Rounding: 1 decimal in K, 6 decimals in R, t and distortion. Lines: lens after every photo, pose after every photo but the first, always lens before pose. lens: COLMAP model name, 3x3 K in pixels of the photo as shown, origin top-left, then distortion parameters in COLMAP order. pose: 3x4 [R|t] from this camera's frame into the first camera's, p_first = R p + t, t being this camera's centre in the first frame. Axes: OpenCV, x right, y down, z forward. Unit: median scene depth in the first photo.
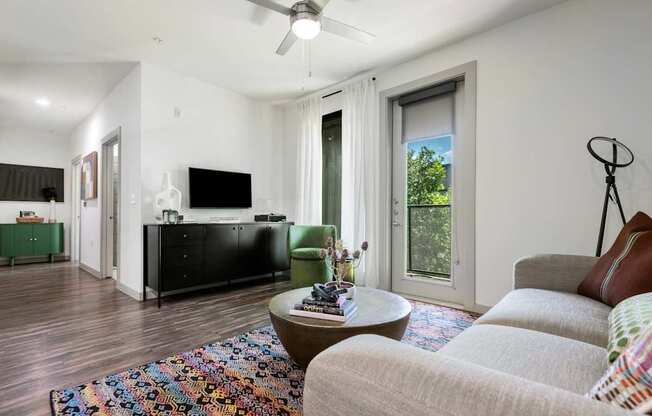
lens RADIAL K [[300.3, 0, 326.0], [0, 300.3, 208.0], [0, 0, 1]] dist [-0.017309, -0.000550]
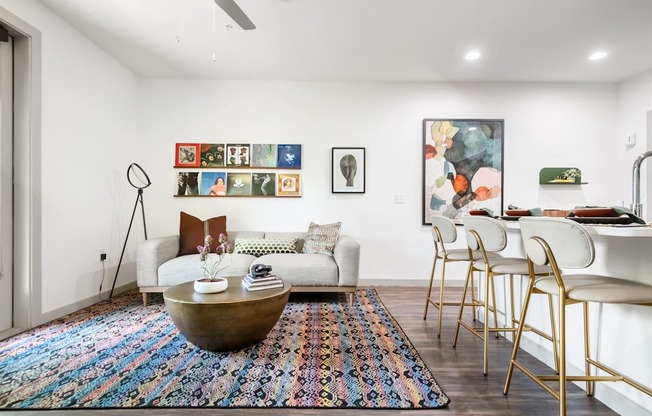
lens RADIAL K [[315.5, 0, 326.0], [0, 315.5, 208.0], [0, 0, 1]] dist [0.000046, -0.000483]
pose [[-0.674202, 0.008298, 0.738500, -1.215790], [-0.016498, 0.999518, -0.026293, 0.034586], [-0.738363, -0.029911, -0.673740, 1.704795]]
